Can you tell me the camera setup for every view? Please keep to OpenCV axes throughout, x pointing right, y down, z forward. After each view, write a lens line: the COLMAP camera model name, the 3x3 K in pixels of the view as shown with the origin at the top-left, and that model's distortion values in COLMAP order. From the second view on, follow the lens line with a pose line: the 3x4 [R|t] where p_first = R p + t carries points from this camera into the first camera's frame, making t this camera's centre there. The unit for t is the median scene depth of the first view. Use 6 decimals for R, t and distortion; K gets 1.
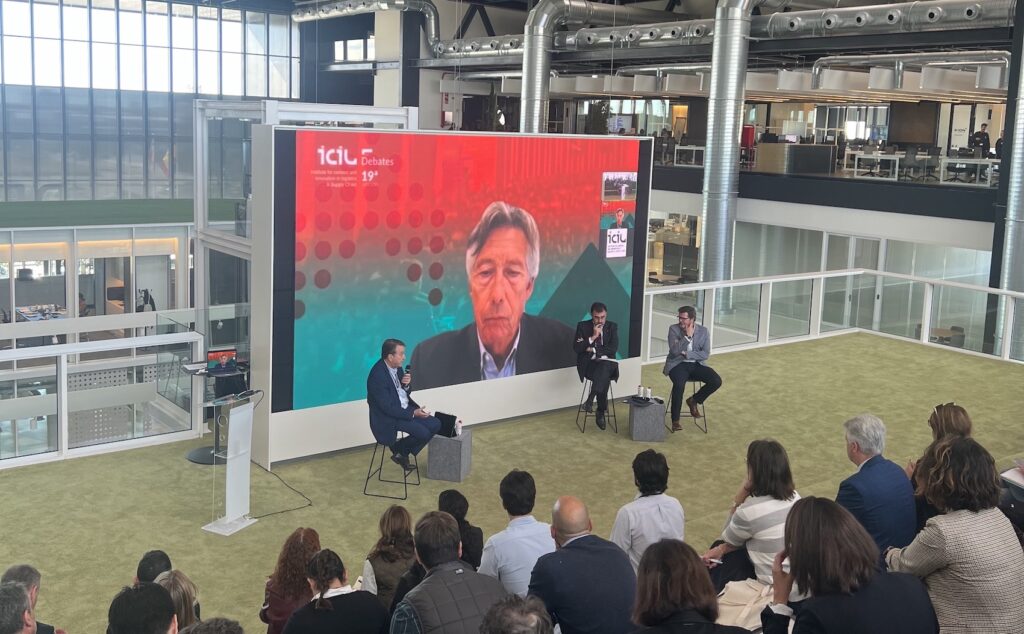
lens RADIAL K [[1003.6, 0, 511.2], [0, 1003.6, 256.4], [0, 0, 1]] dist [0.004137, 0.000639]
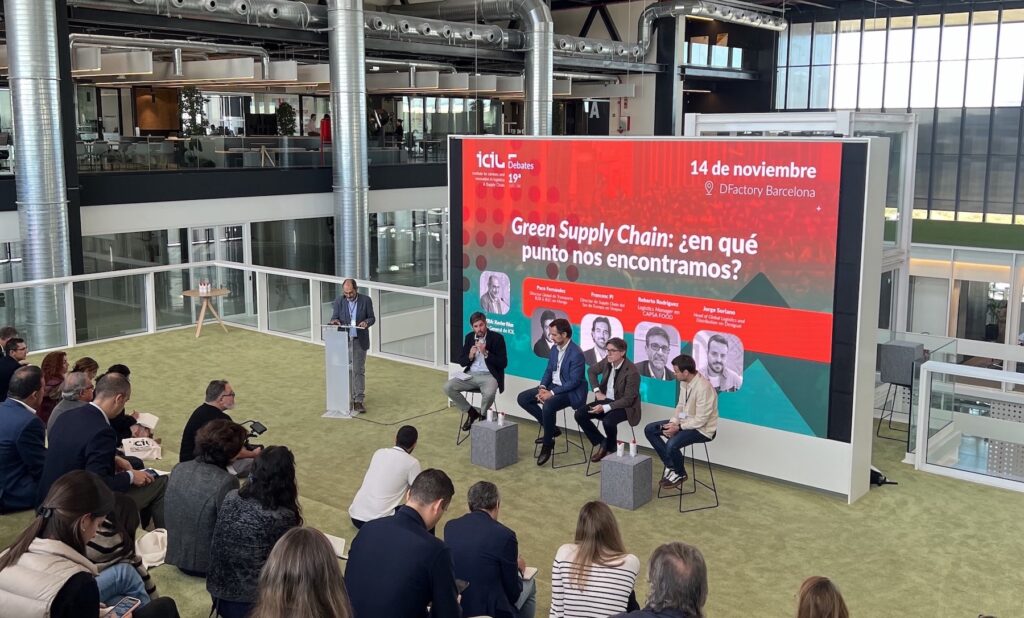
lens RADIAL K [[987.3, 0, 514.6], [0, 987.3, 286.2], [0, 0, 1]] dist [0.177266, -0.452708]
pose [[0.242503, 0.115104, -0.963298, 0.956919], [-0.120402, 0.988831, 0.087845, -0.057949], [0.962650, 0.094681, 0.253654, 0.731497]]
